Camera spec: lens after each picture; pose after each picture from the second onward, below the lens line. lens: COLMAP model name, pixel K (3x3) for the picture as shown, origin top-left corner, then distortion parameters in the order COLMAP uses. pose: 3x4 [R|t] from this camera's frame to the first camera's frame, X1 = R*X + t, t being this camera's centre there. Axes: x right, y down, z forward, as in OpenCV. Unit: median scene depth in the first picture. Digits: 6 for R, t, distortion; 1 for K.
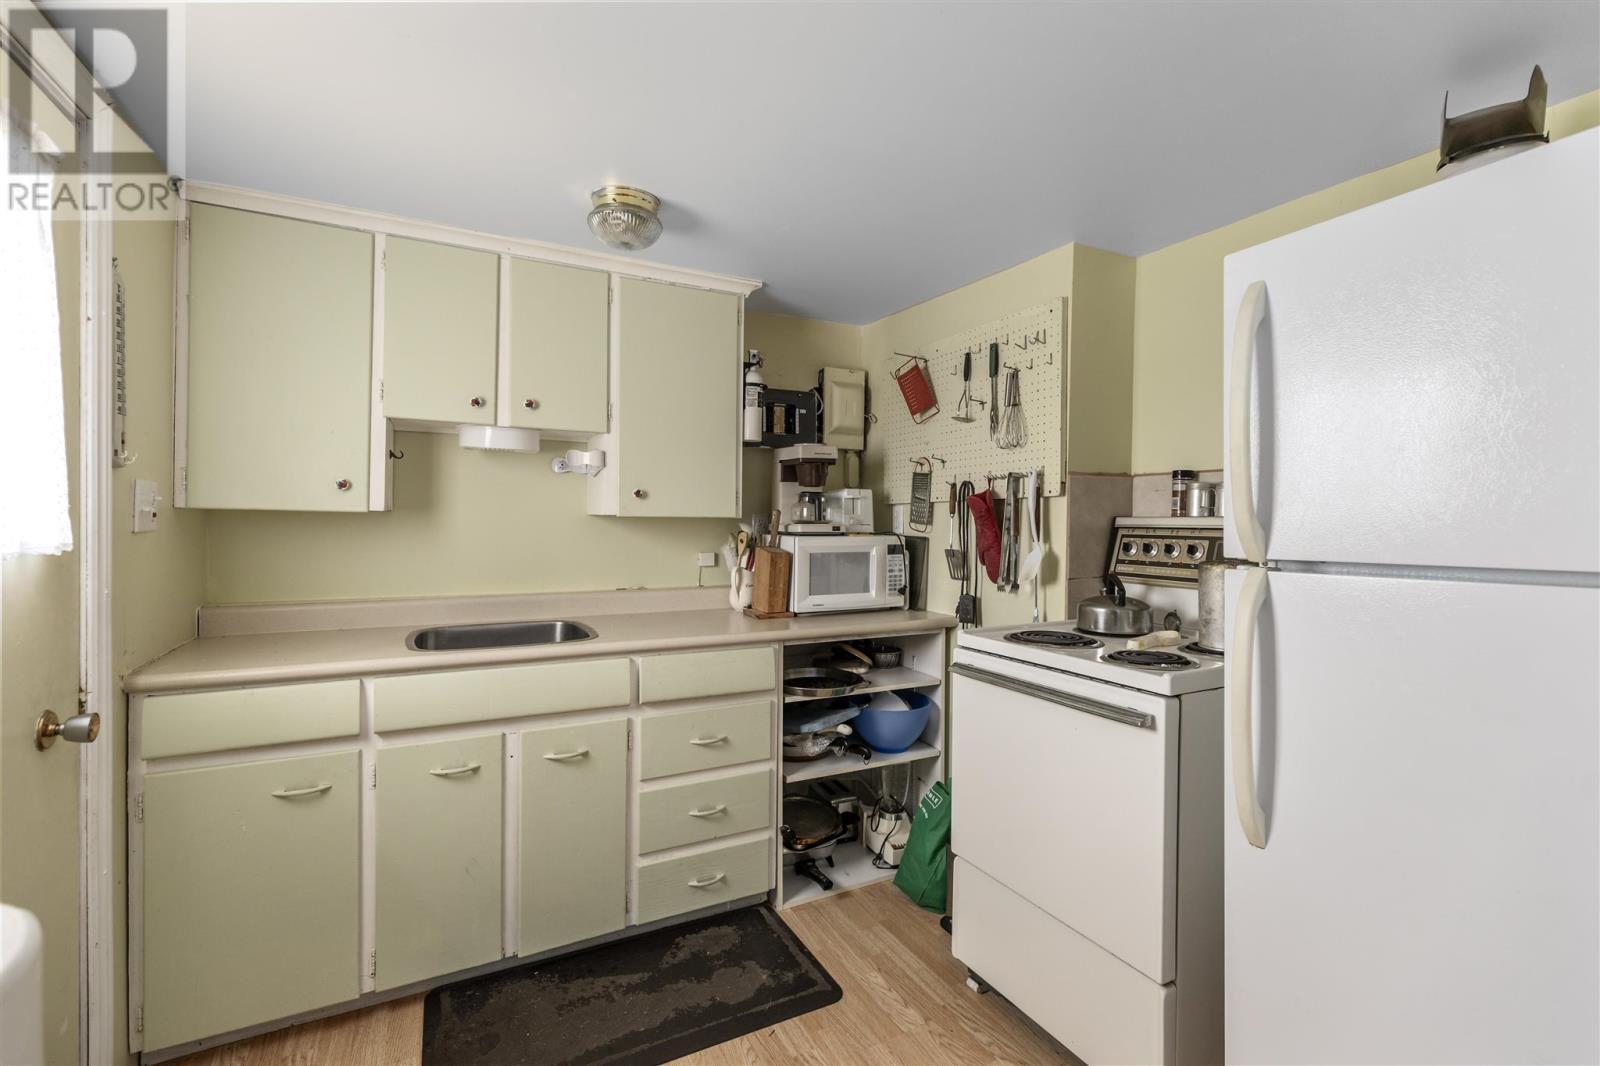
lens RADIAL K [[715.9, 0, 805.0], [0, 715.9, 537.5], [0, 0, 1]] dist [0.003720, -0.002402]
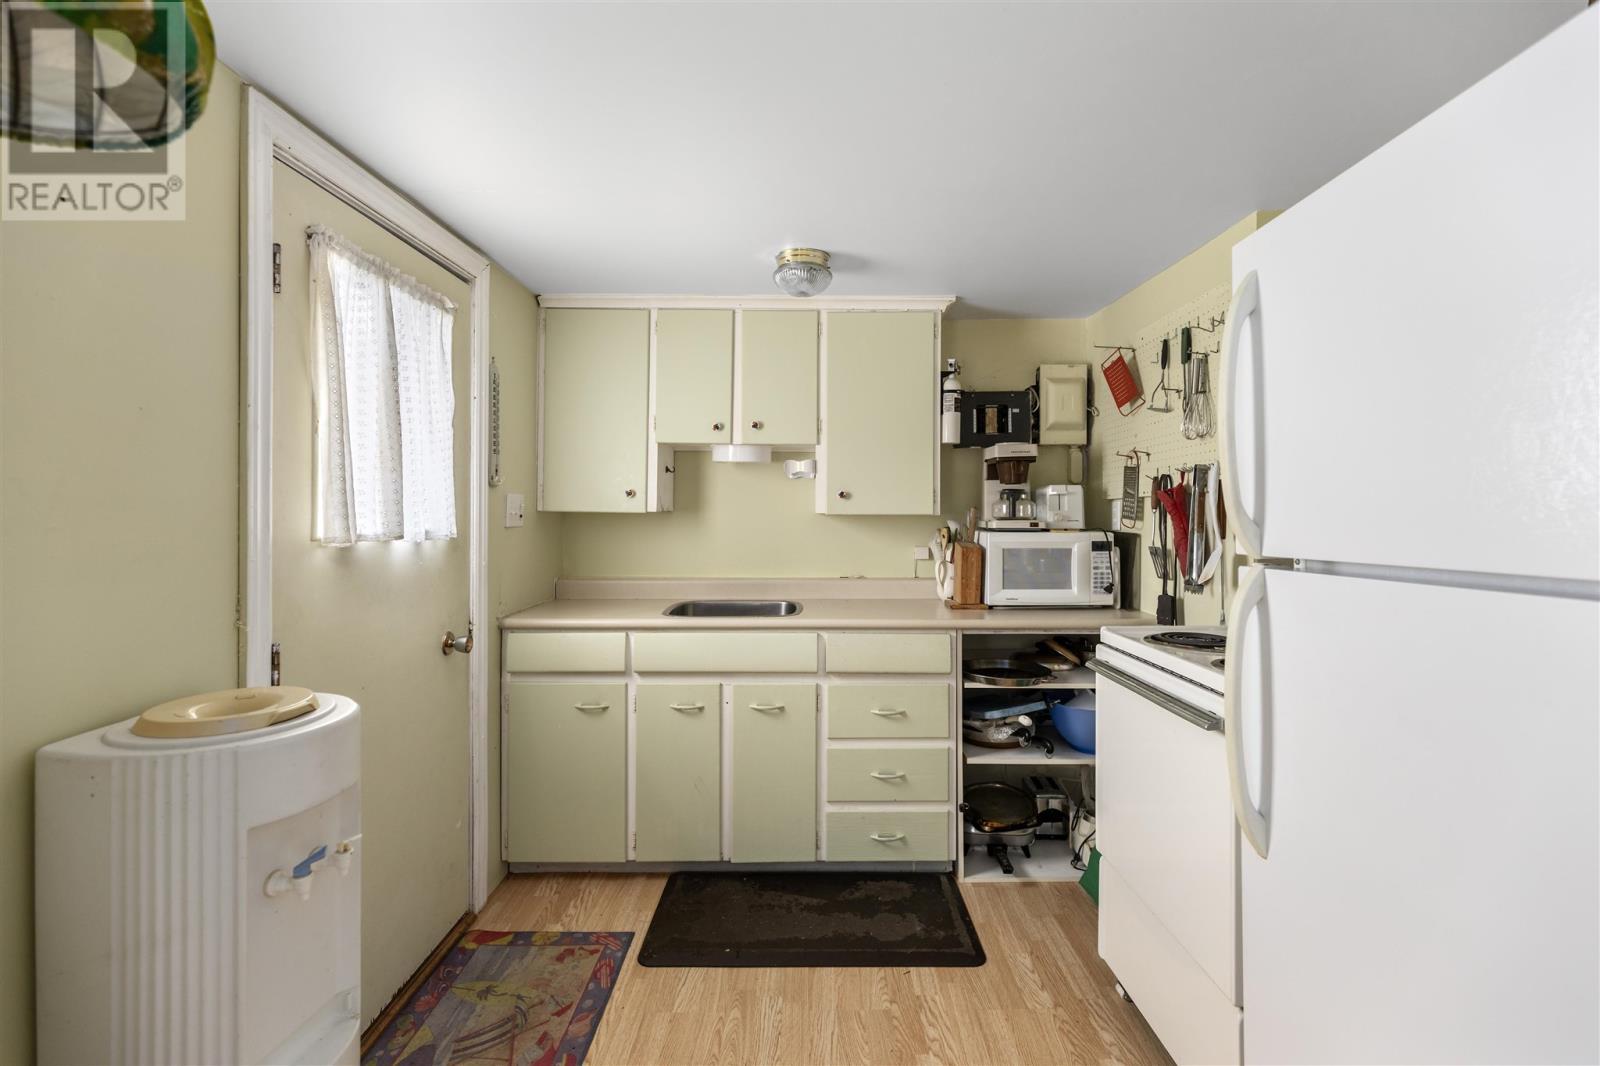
lens RADIAL K [[715.9, 0, 796.5], [0, 715.9, 521.4], [0, 0, 1]] dist [0.003720, -0.002402]
pose [[0.886342, -0.002047, -0.463027, 0.274492], [-0.005668, 0.999867, -0.015271, 0.000512], [0.462997, 0.016160, 0.886213, -0.076515]]
